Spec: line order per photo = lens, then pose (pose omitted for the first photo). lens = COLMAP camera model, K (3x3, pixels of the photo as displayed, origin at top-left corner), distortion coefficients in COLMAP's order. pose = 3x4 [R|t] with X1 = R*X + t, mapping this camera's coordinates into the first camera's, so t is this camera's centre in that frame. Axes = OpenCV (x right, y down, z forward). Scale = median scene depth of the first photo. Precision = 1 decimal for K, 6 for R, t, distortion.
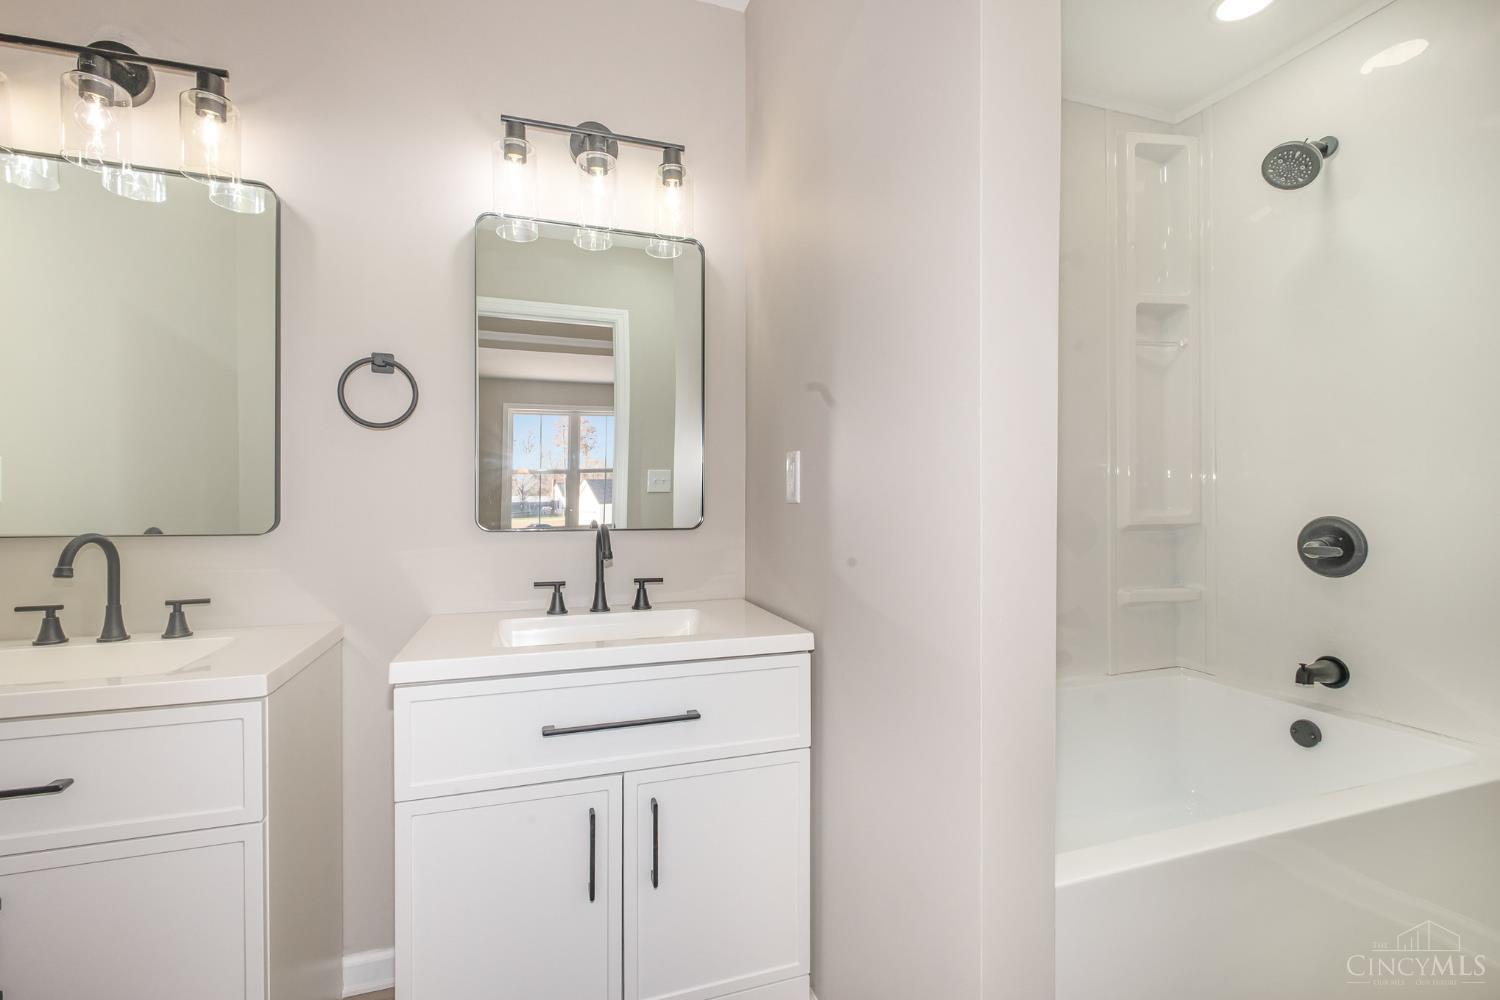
lens RADIAL K [[662.7, 0, 751.0], [0, 662.7, 499.0], [0, 0, 1]] dist [0.006890, -0.001972]
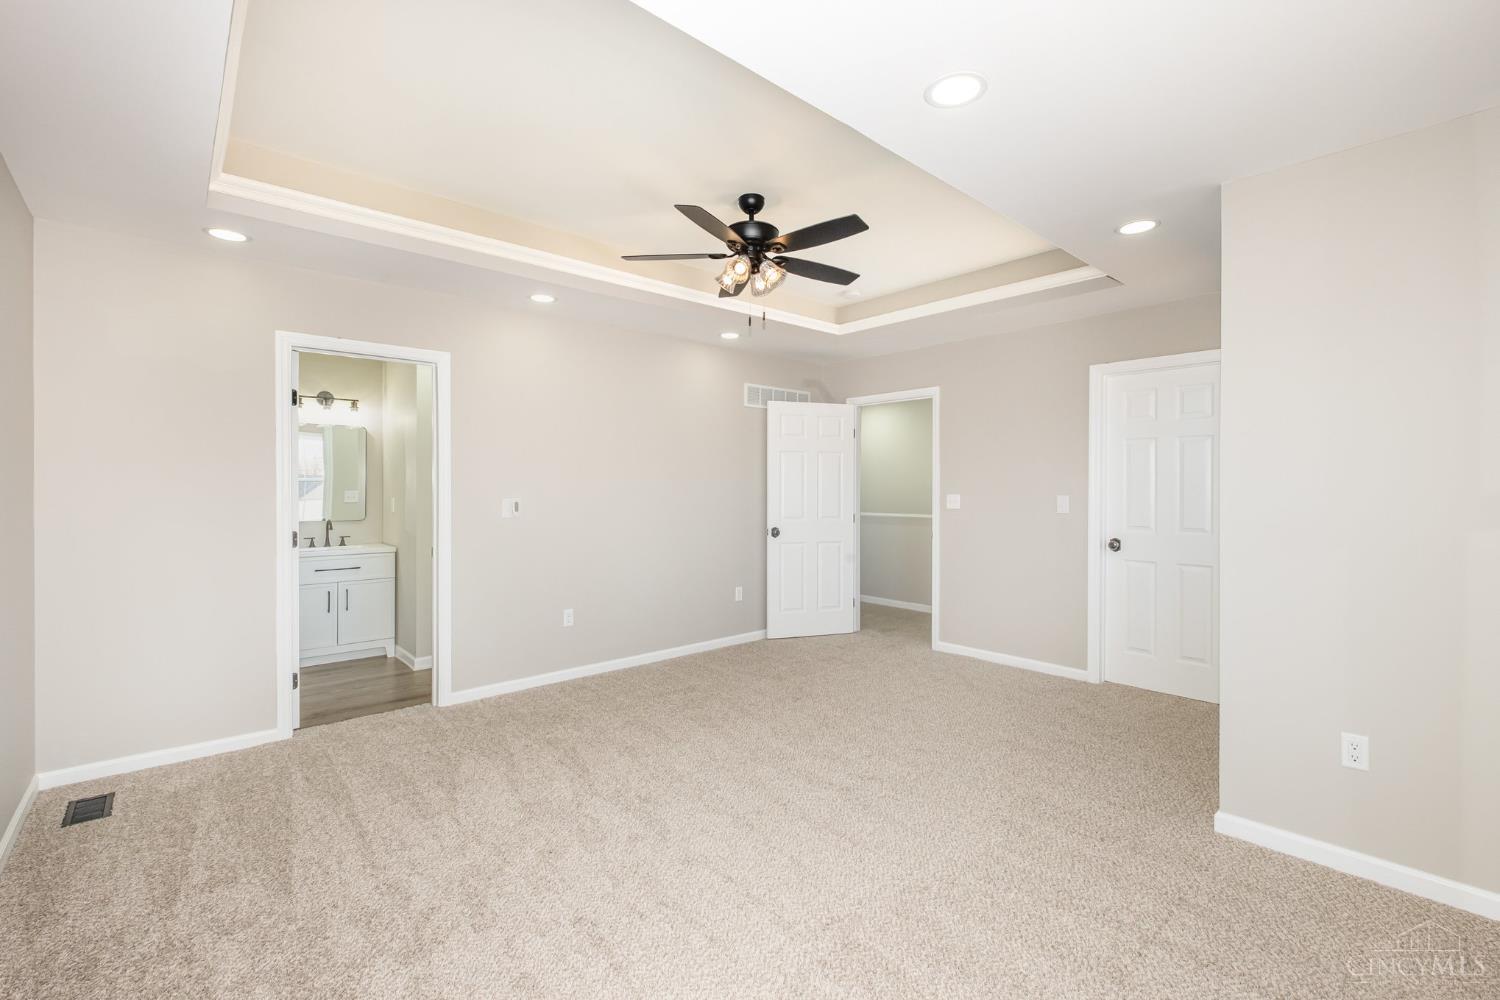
lens RADIAL K [[662.7, 0, 751.3], [0, 662.7, 495.2], [0, 0, 1]] dist [0.006890, -0.001972]
pose [[0.920261, 0.003898, 0.391286, 0.386563], [-0.000062, 0.999952, -0.009816, -0.040392], [-0.391306, 0.009009, 0.920217, -2.677399]]
